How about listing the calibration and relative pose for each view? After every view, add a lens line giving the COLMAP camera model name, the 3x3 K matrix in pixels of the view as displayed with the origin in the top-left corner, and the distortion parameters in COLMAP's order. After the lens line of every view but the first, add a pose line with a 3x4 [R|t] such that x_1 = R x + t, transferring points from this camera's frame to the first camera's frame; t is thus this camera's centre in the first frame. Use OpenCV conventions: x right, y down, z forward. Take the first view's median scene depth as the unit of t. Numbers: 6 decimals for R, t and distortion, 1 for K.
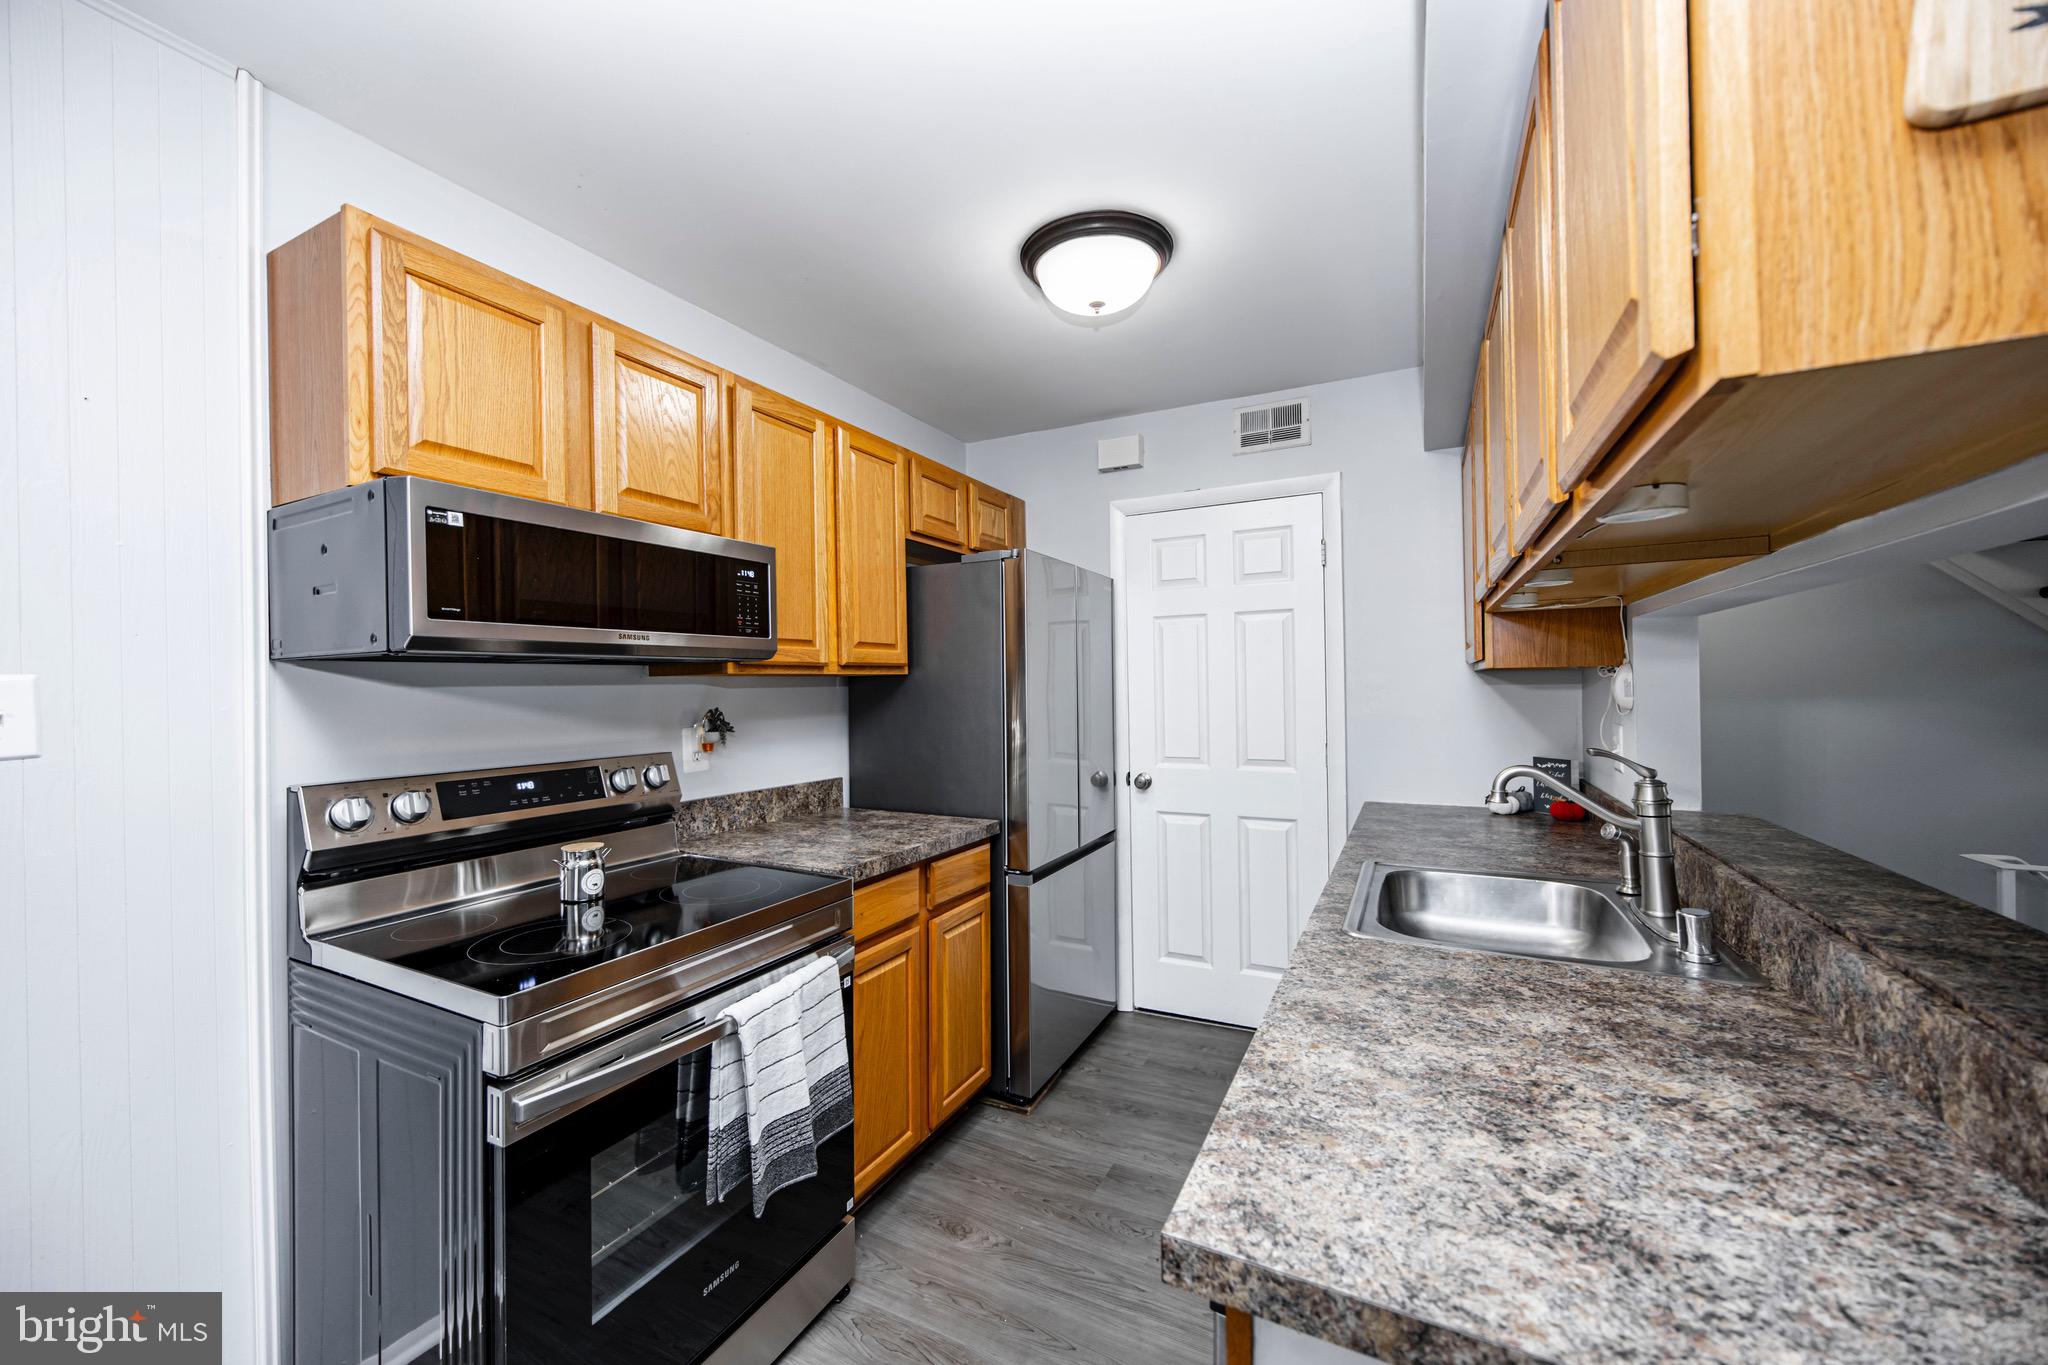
lens RADIAL K [[781.1, 0, 1020.2], [0, 781.1, 686.0], [0, 0, 1]] dist [-0.000531, 0.000248]
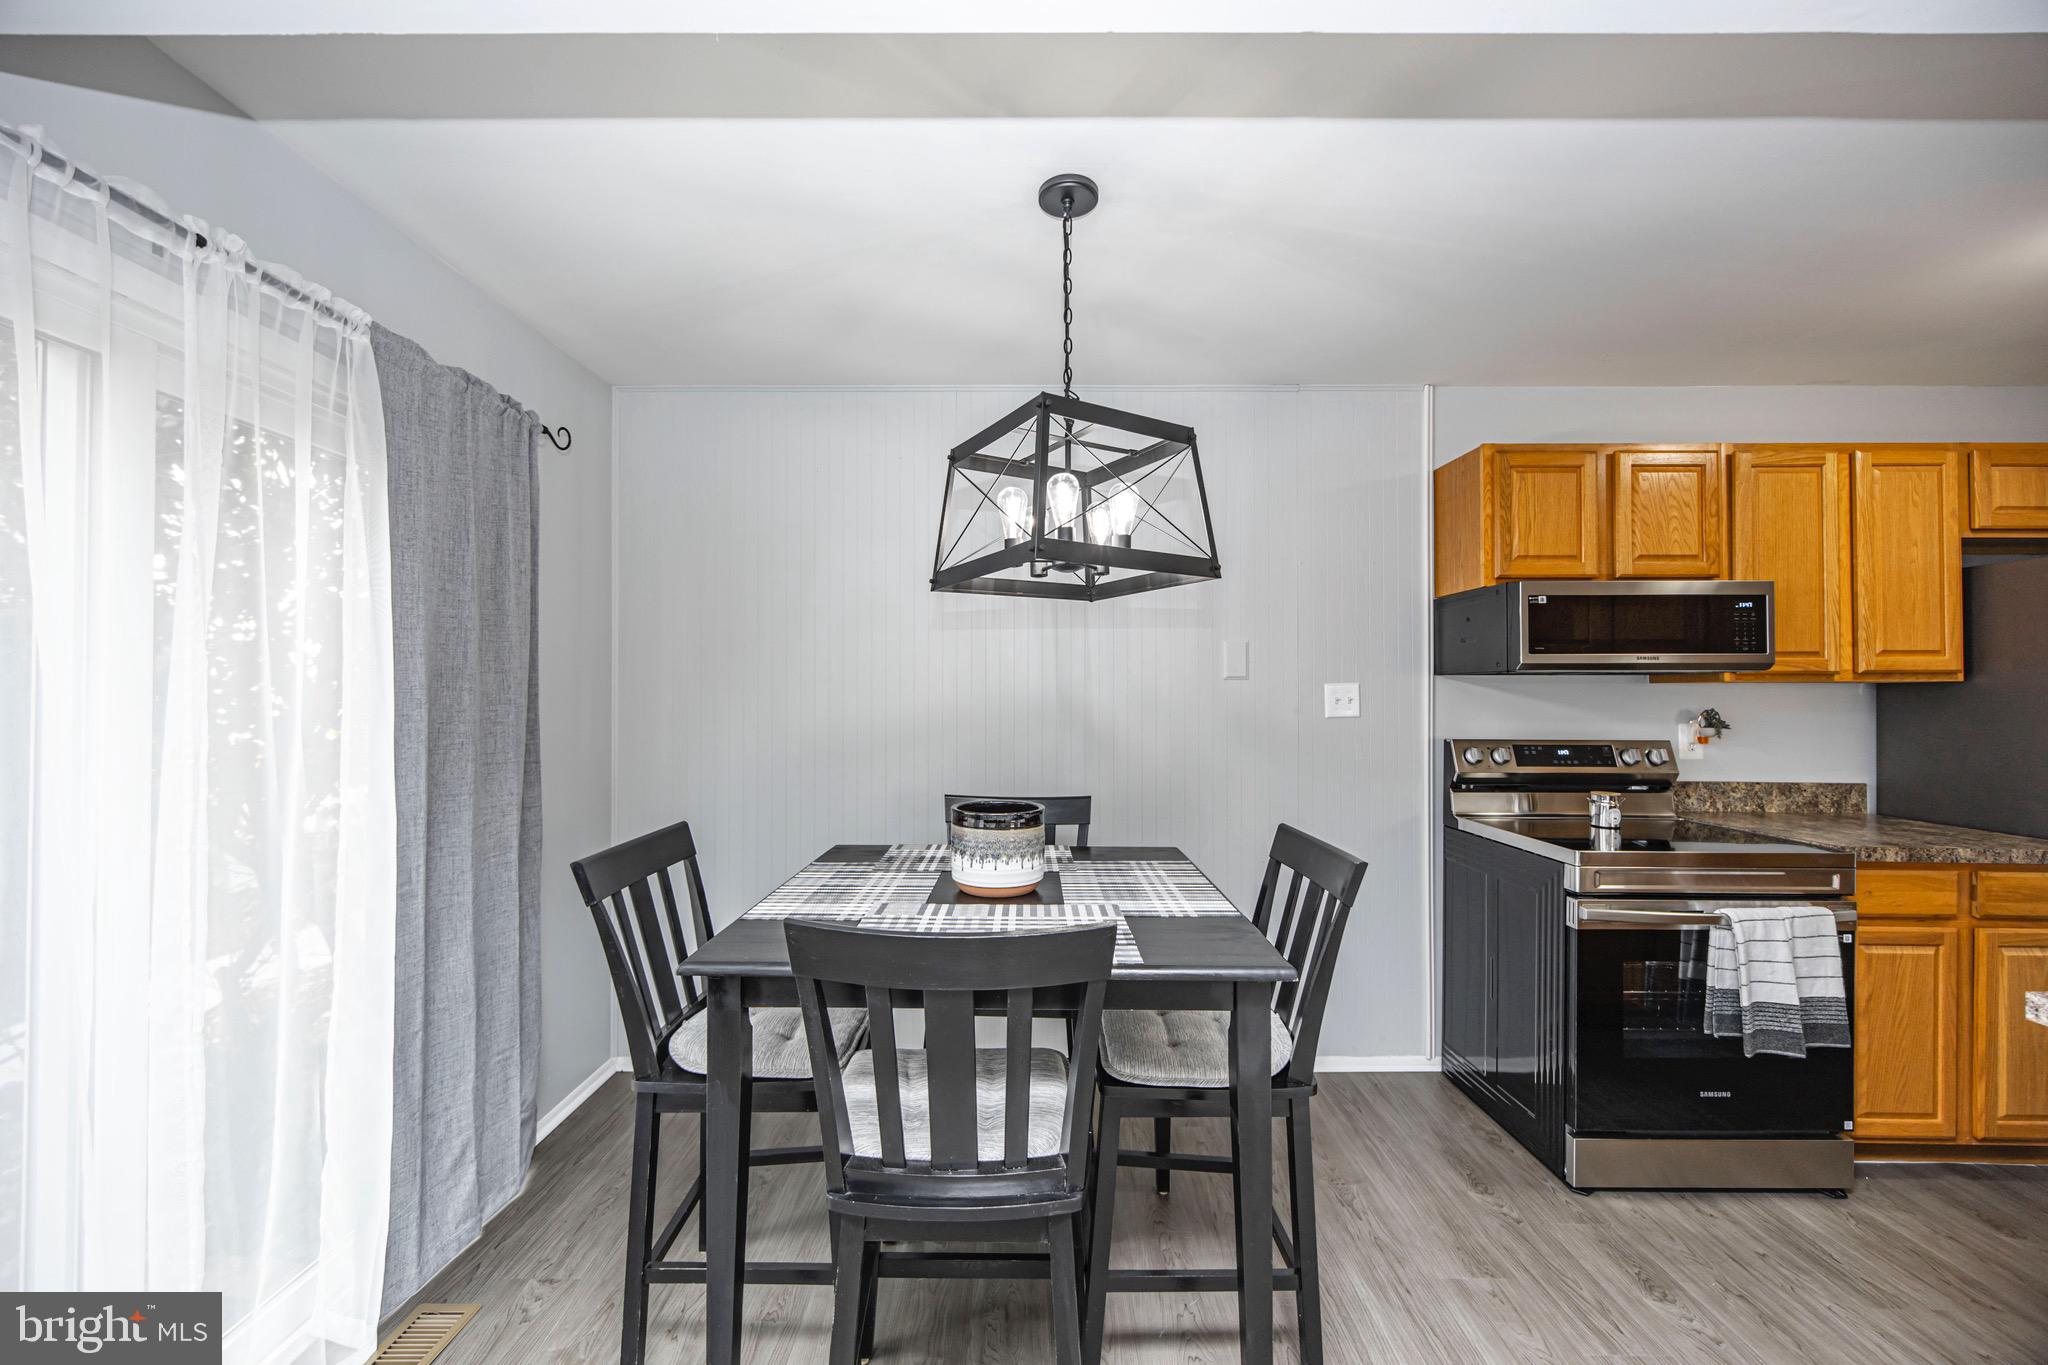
lens RADIAL K [[781.1, 0, 1020.2], [0, 781.1, 686.0], [0, 0, 1]] dist [-0.000531, 0.000248]
pose [[0.464199, 0.007085, -0.885703, 0.239053], [-0.009555, 0.999950, 0.002990, -0.001127], [0.885679, 0.007075, 0.464244, -0.659680]]
